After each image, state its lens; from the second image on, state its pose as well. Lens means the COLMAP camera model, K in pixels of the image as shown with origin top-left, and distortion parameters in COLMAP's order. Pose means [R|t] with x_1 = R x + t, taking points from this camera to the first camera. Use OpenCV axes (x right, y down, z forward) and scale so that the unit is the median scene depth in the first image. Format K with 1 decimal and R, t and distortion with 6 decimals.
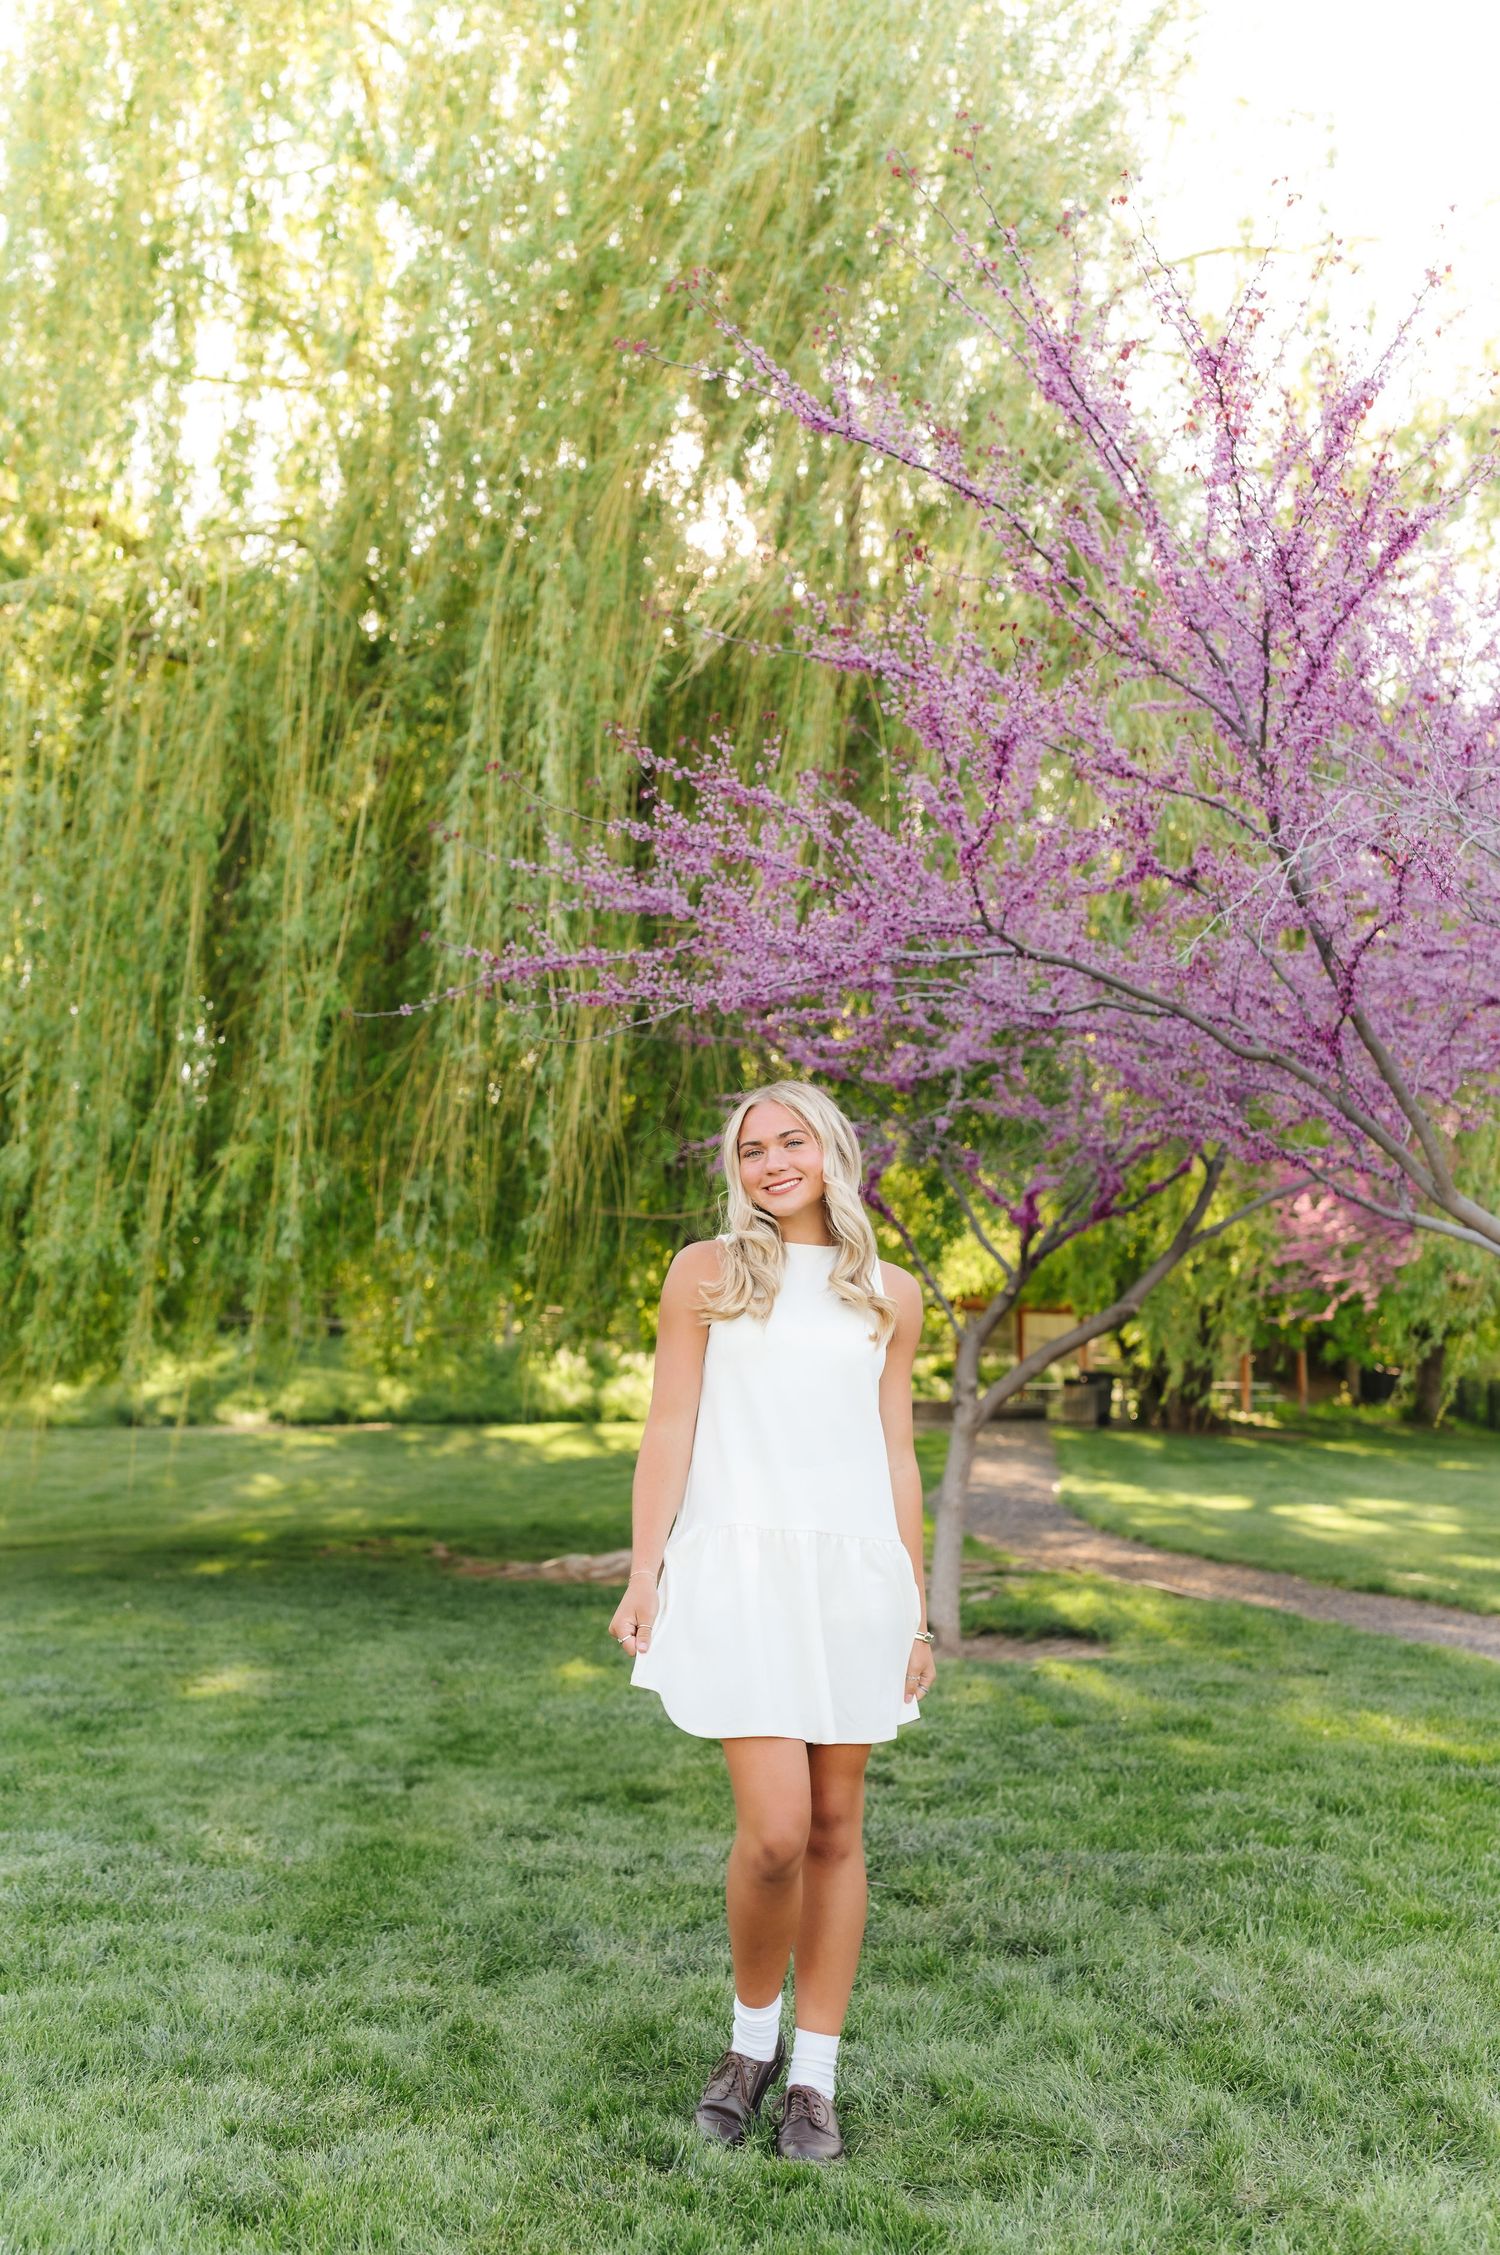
lens RADIAL K [[2366.7, 0, 705.2], [0, 2366.7, 1133.7], [0, 0, 1]] dist [0.067203, 0.019732]
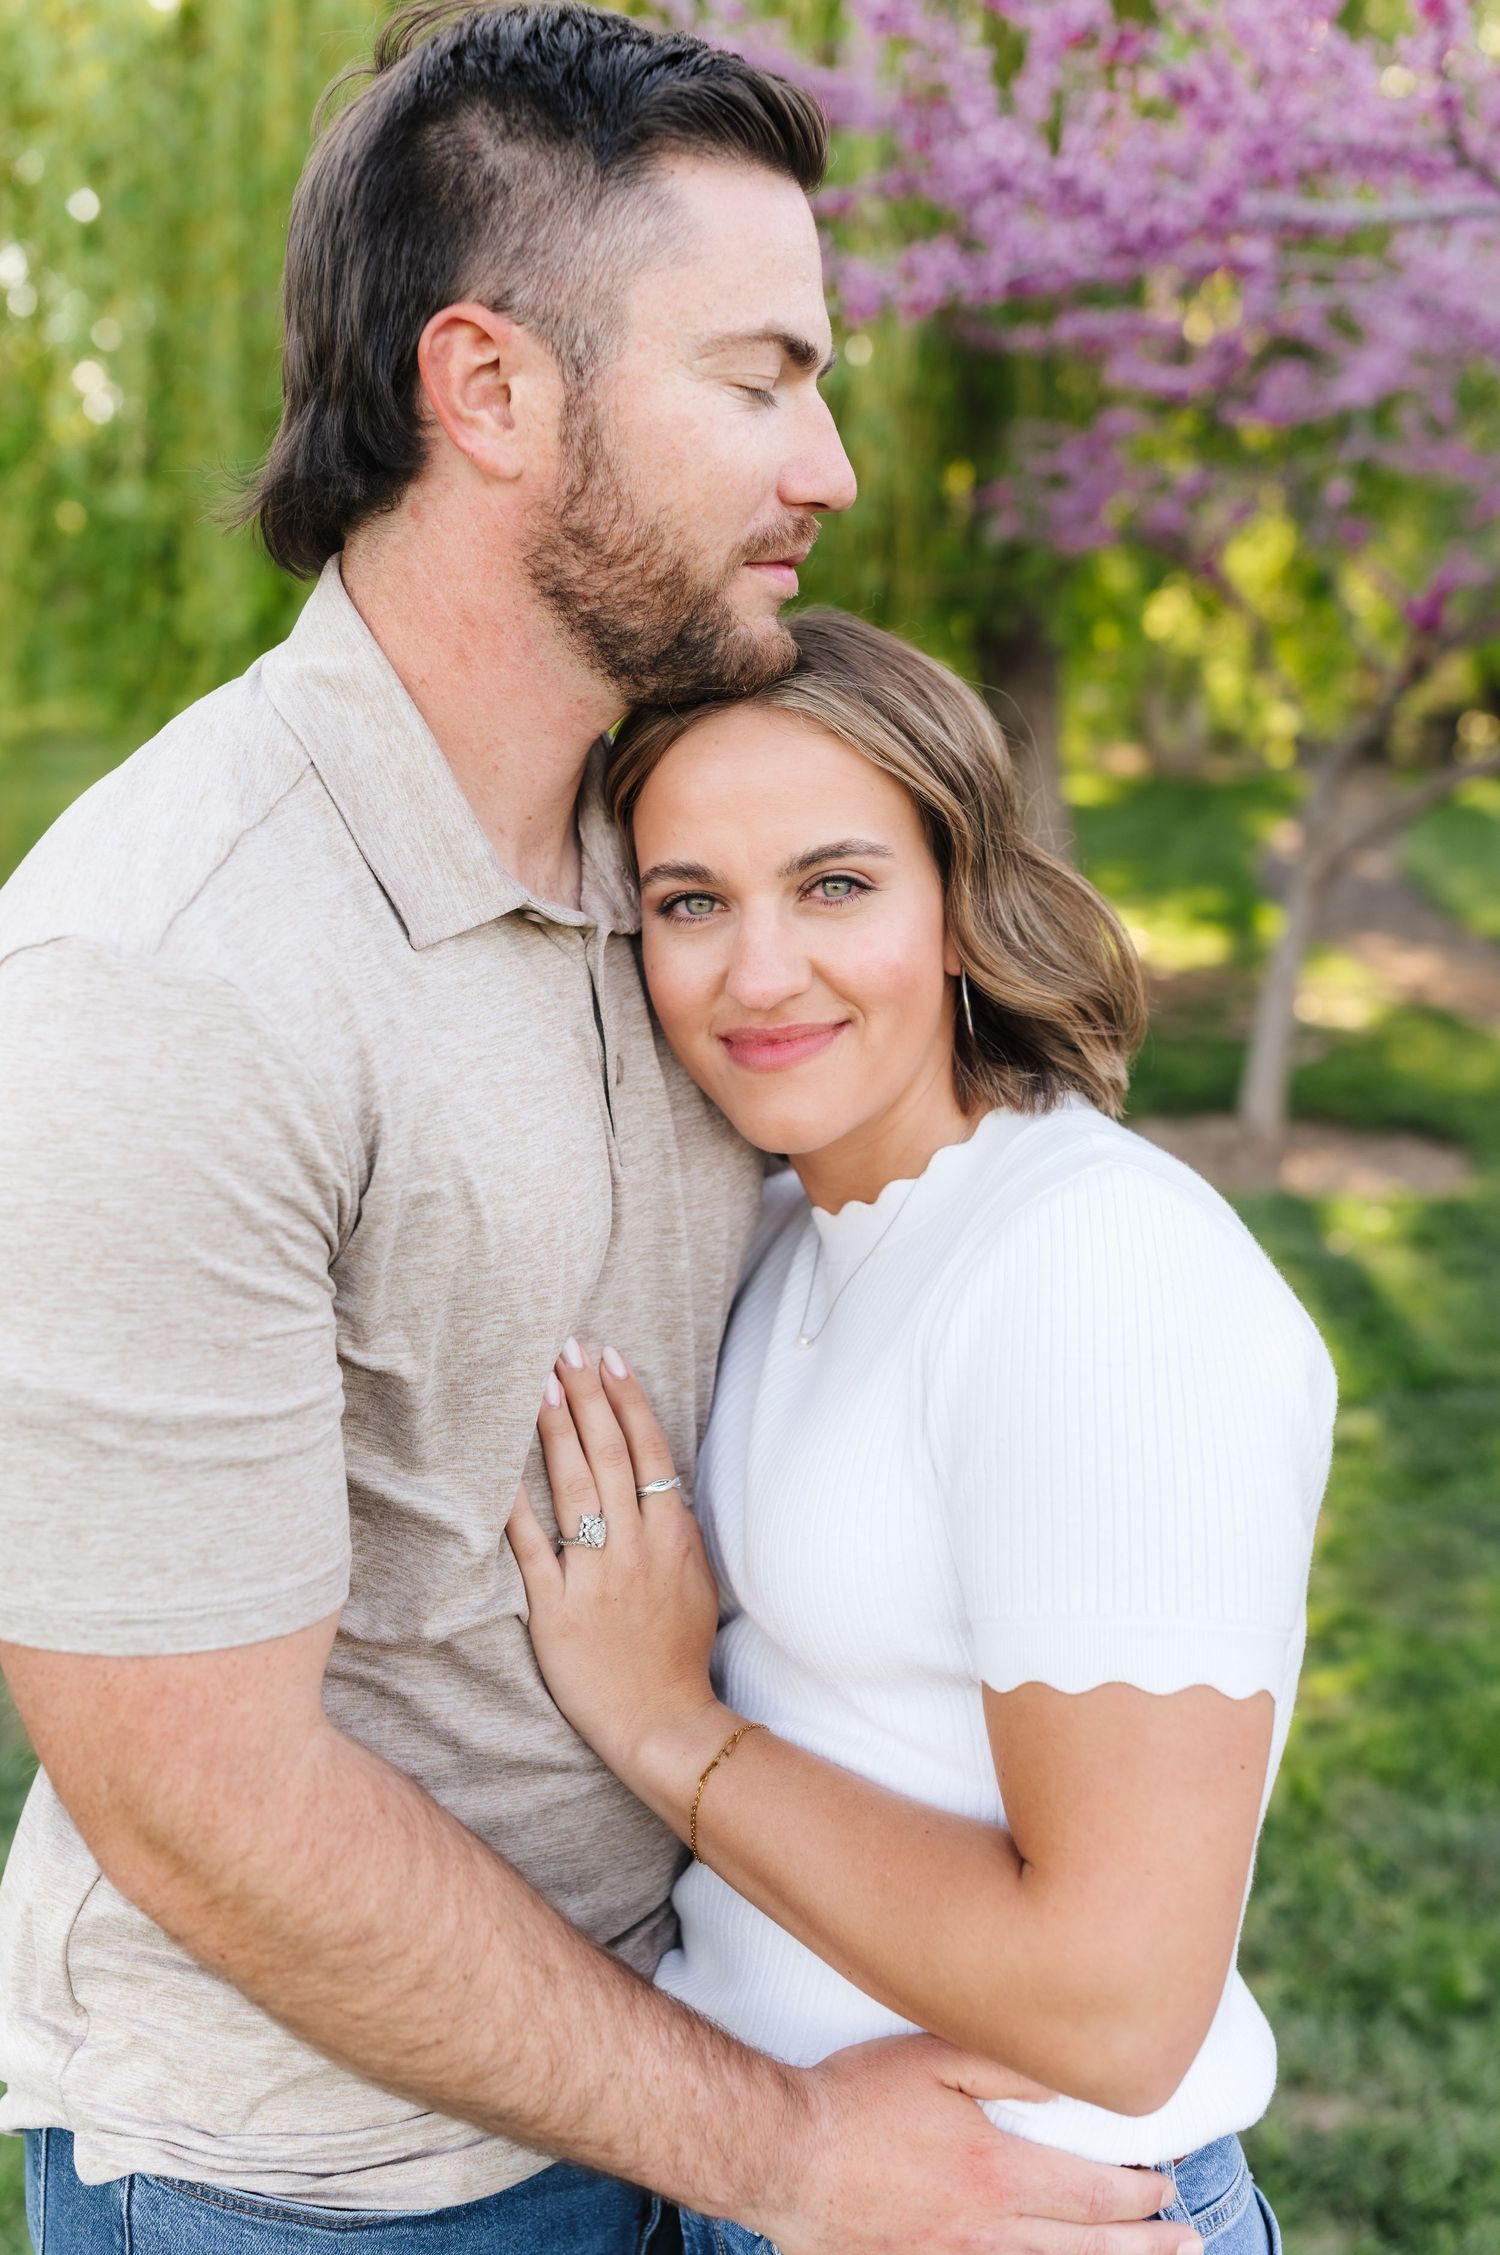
lens RADIAL K [[2299.6, 0, 725.3], [0, 2299.6, 1166.5], [0, 0, 1]] dist [-0.008673, -0.009691]
pose [[0.991042, 0.053869, -0.122207, 0.034684], [-0.013703, 0.951229, 0.308182, -0.029485], [0.132848, -0.303747, 0.943445, 0.441450]]
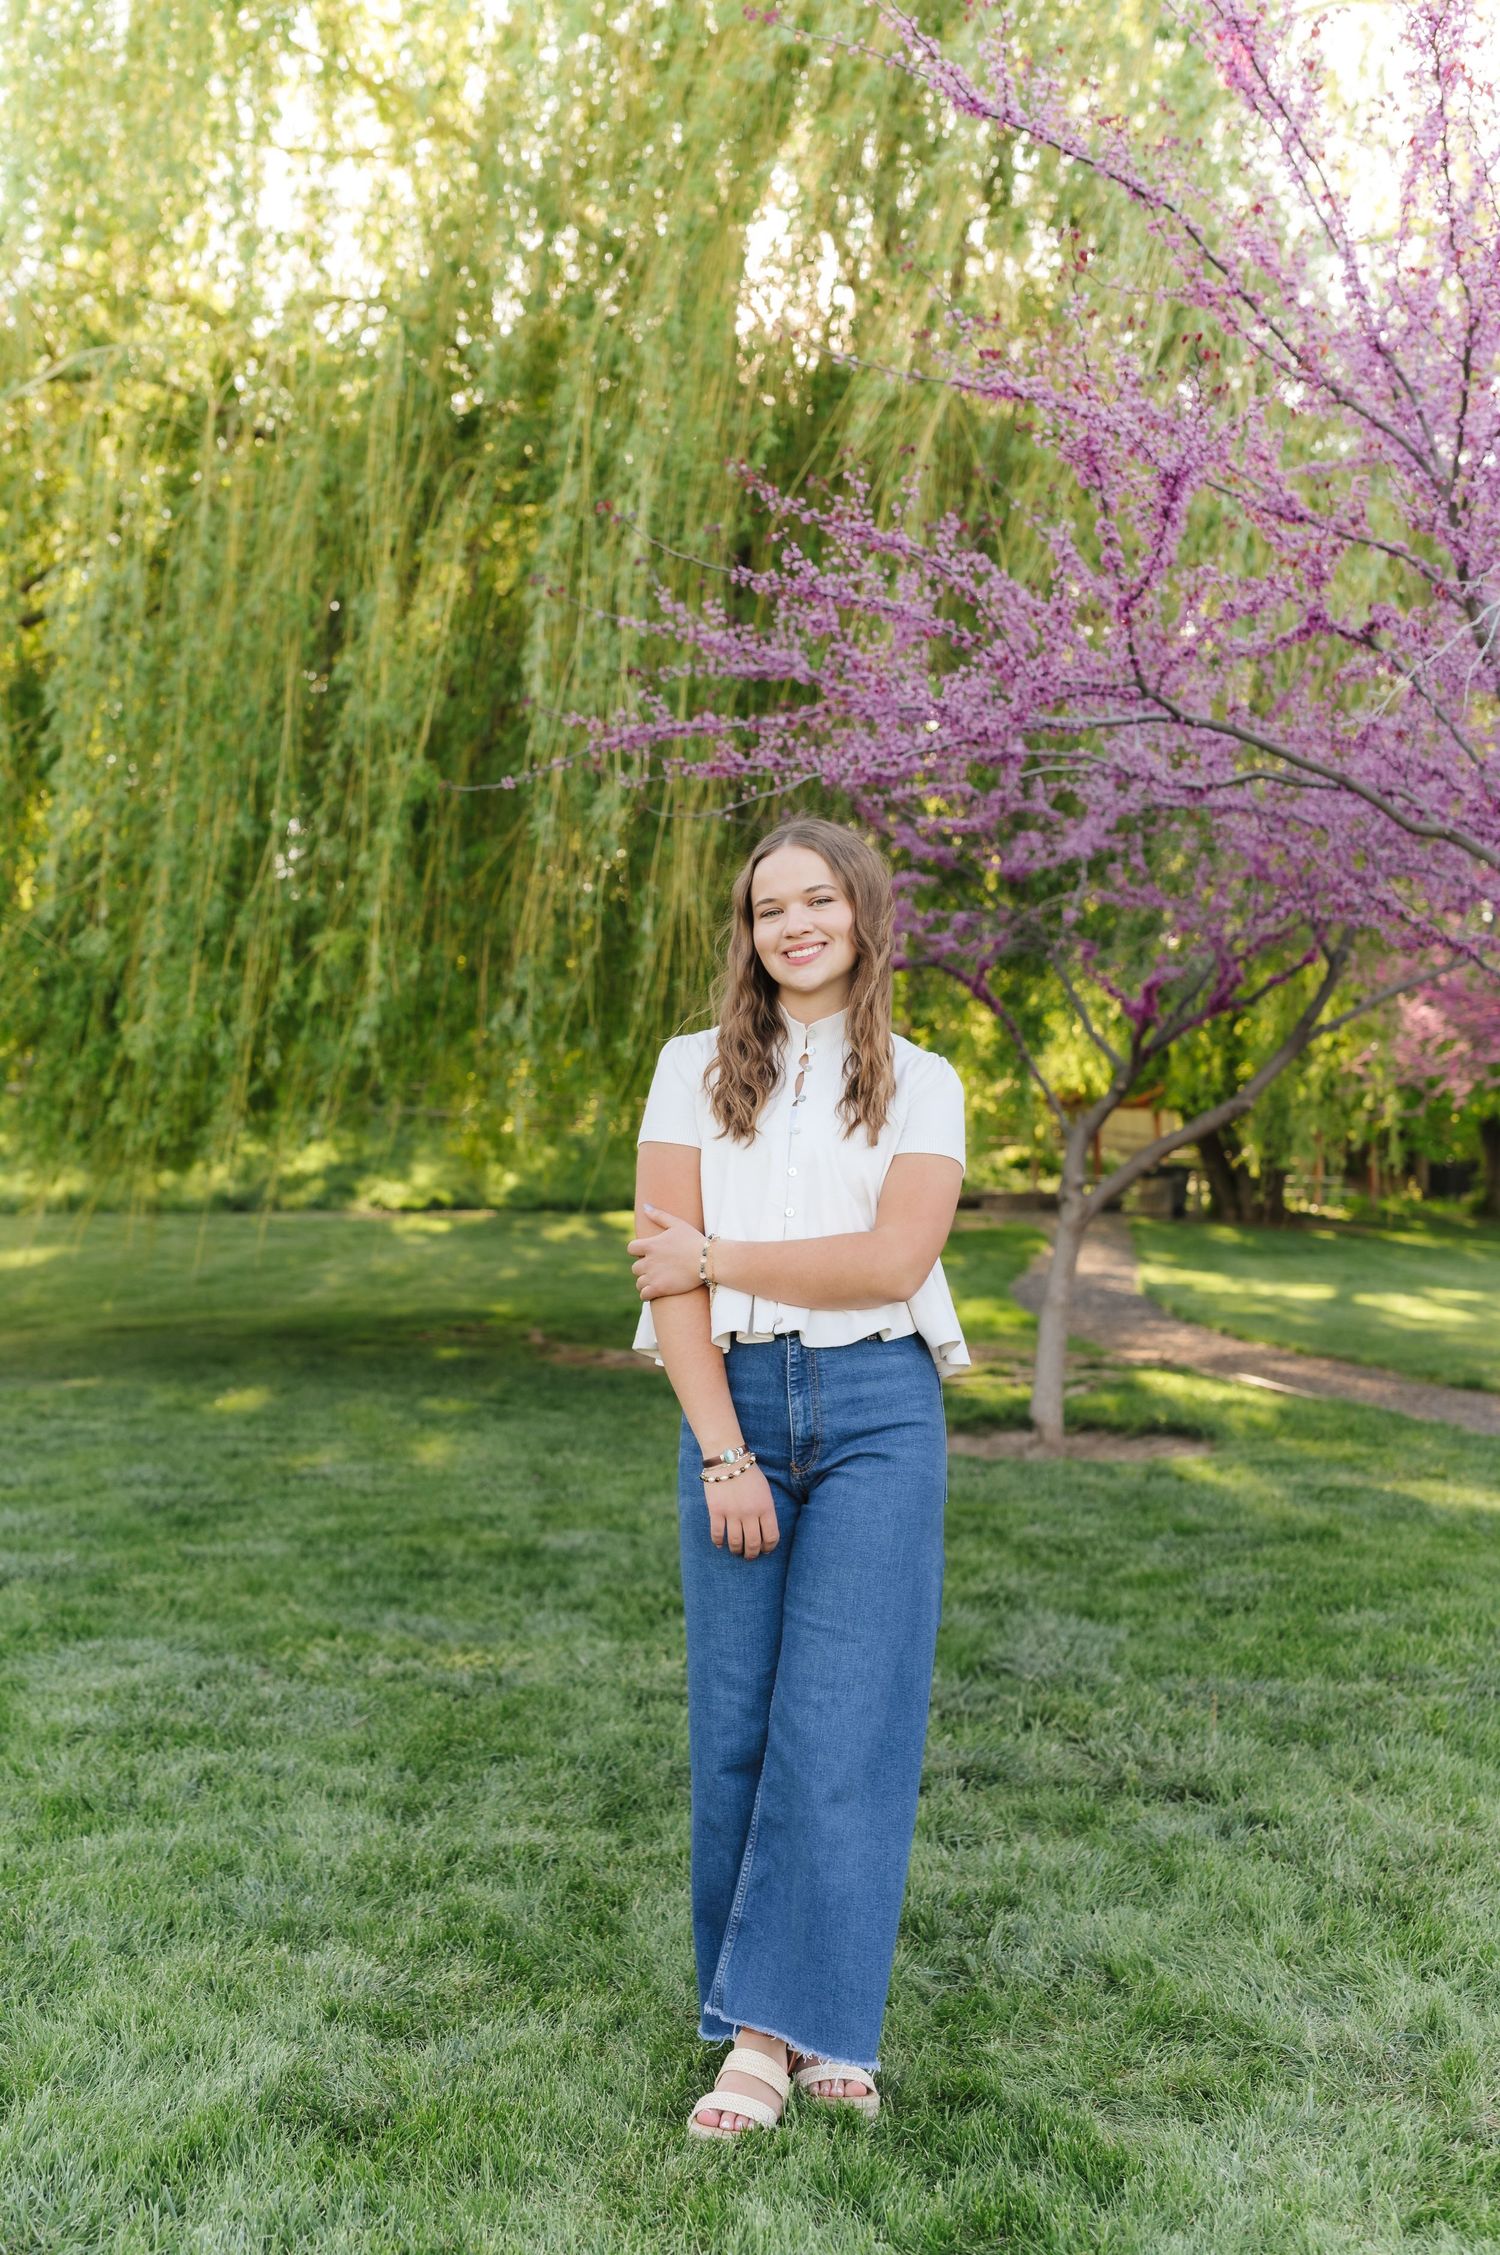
lens RADIAL K [[2288.3, 0, 714.7], [0, 2288.3, 1109.4], [0, 0, 1]] dist [0.092666, -0.026480]
pose [[0.999494, 0.006059, -0.031212, -0.016271], [-0.003628, 0.996996, 0.077366, 0.006120], [0.031587, -0.077214, 0.996514, 0.092720]]
